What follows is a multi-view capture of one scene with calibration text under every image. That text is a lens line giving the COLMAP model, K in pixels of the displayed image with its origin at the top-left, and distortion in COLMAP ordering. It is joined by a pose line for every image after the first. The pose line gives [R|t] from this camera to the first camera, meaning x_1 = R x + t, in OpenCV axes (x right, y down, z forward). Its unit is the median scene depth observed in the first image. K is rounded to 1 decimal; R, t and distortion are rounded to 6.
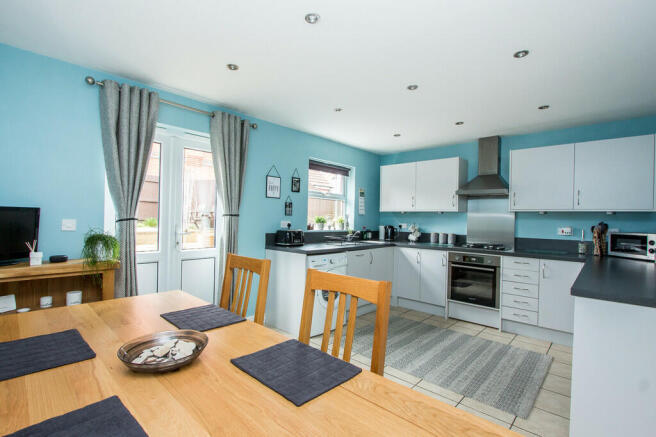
lens RADIAL K [[301.7, 0, 332.4], [0, 301.7, 217.6], [0, 0, 1]] dist [-0.000968, -0.000113]
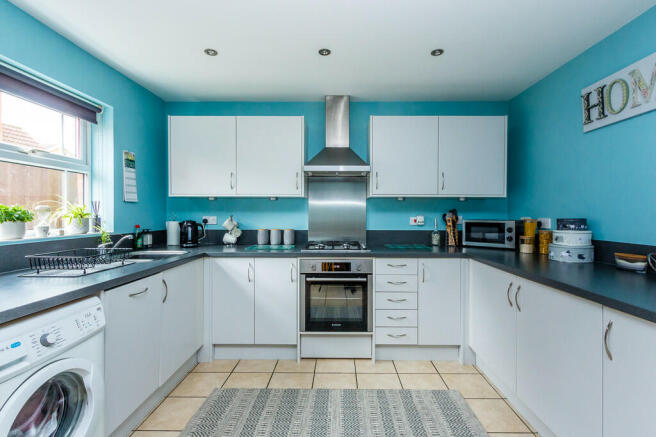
lens RADIAL K [[301.7, 0, 332.4], [0, 301.7, 217.6], [0, 0, 1]] dist [-0.000968, -0.000113]
pose [[0.747689, -0.030439, 0.663351, 0.012479], [0.010873, 0.999376, 0.033603, 0.004289], [-0.663960, -0.017912, 0.747554, 0.432253]]
